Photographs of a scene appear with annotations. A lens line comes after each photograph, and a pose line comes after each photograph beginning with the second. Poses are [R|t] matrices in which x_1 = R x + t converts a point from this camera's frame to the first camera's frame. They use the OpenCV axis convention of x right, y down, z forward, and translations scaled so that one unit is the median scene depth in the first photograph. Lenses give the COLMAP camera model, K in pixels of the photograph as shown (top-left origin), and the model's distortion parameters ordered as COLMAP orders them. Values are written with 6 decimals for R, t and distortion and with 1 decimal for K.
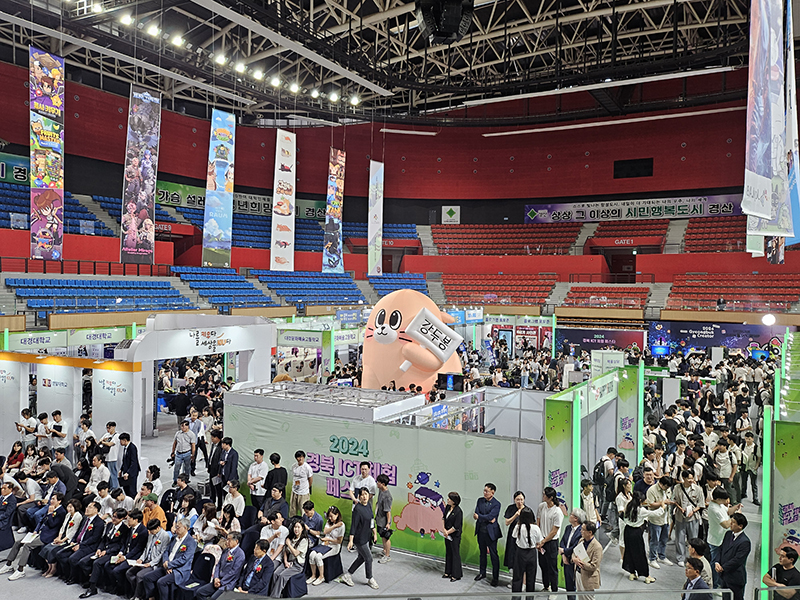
lens RADIAL K [[706.6, 0, 394.6], [0, 706.6, 303.8], [0, 0, 1]] dist [0.052029, -0.047474]
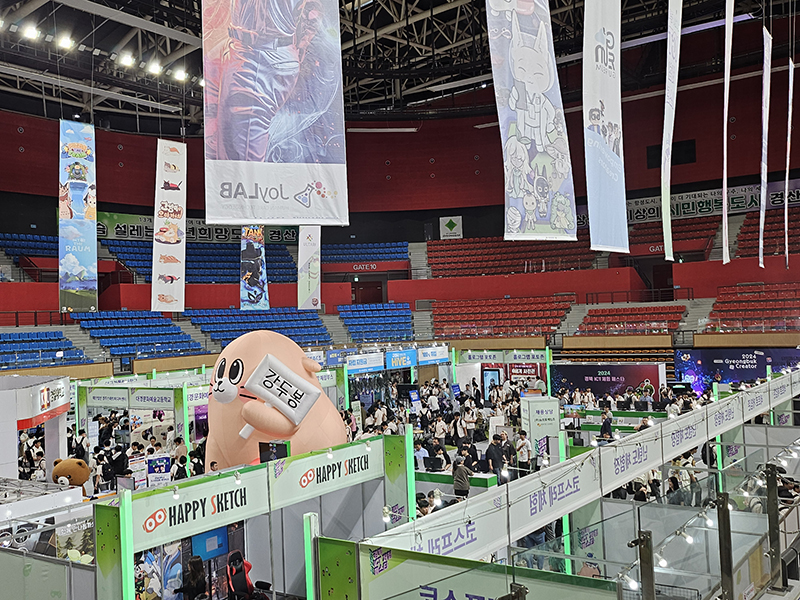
lens RADIAL K [[839.0, 0, 399.0], [0, 839.0, 310.0], [0, 0, 1]] dist [0.044545, -0.007948]
pose [[0.993125, -0.053777, -0.103974, 0.198911], [0.050418, 0.998126, -0.034667, -0.002444], [0.105643, 0.029186, 0.993976, 0.074820]]
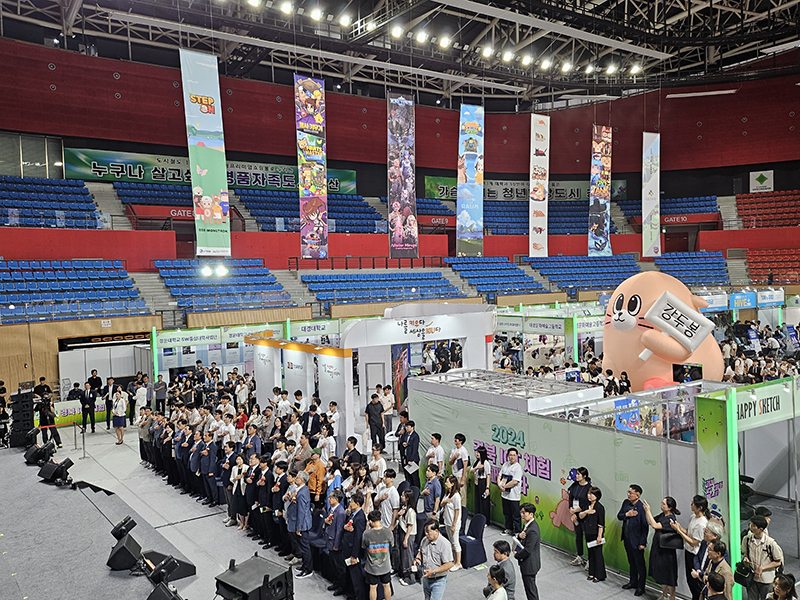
lens RADIAL K [[706.6, 0, 394.6], [0, 706.6, 303.8], [0, 0, 1]] dist [0.052029, -0.047474]
pose [[0.901328, -0.019584, -0.432694, 0.086702], [0.028286, 0.999506, 0.013683, -0.000435], [0.432212, -0.024572, 0.901437, 0.018160]]
